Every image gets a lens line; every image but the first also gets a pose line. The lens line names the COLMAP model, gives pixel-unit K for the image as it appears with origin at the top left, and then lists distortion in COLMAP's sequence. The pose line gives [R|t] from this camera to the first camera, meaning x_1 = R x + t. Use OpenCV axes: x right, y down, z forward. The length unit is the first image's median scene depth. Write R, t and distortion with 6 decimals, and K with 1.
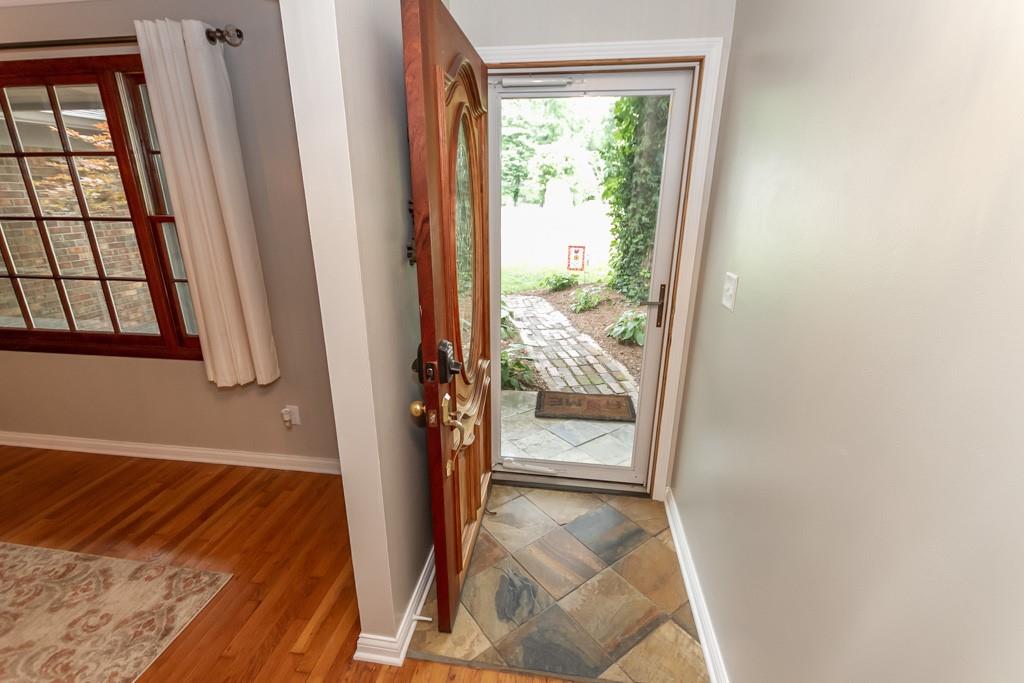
lens RADIAL K [[478.6, 0, 513.9], [0, 478.6, 347.6], [0, 0, 1]] dist [0.011731, -0.006229]
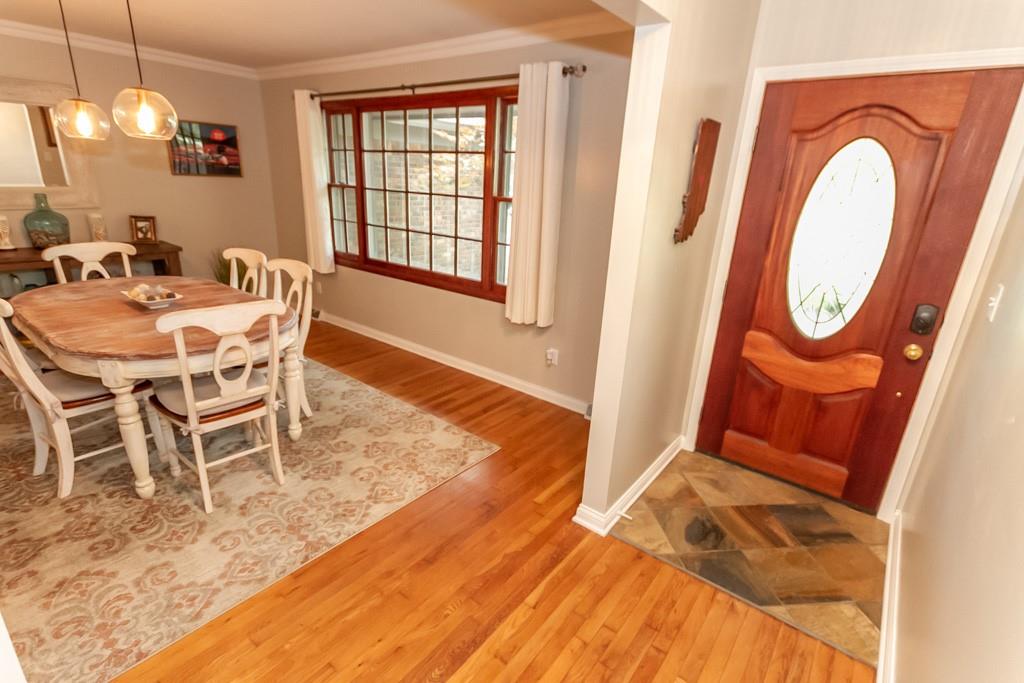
lens RADIAL K [[478.6, 0, 512.7], [0, 478.6, 344.8], [0, 0, 1]] dist [0.011731, -0.006229]
pose [[0.864148, 0.199332, -0.462076, 0.039492], [-0.197939, 0.978830, 0.052077, 0.076994], [0.462674, 0.046461, 0.885310, -0.228959]]
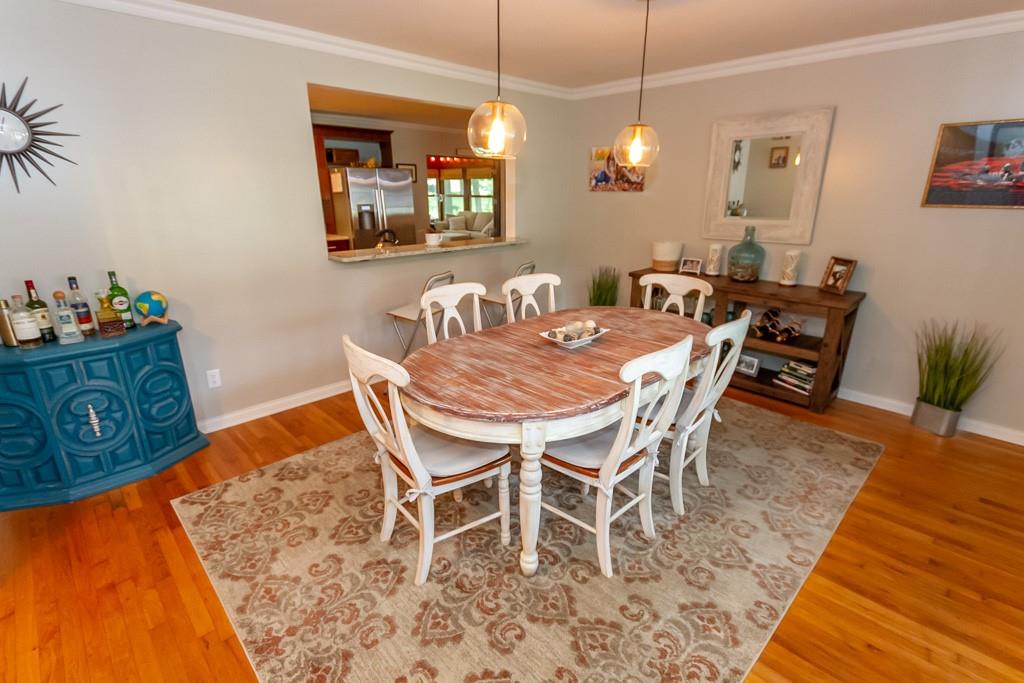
lens RADIAL K [[478.6, 0, 514.4], [0, 478.6, 346.4], [0, 0, 1]] dist [0.011731, -0.006229]
pose [[-0.607803, 0.236343, -0.758102, -0.396561], [-0.249504, 0.849495, 0.464873, -0.236452], [0.753873, 0.471700, -0.457357, 0.787209]]
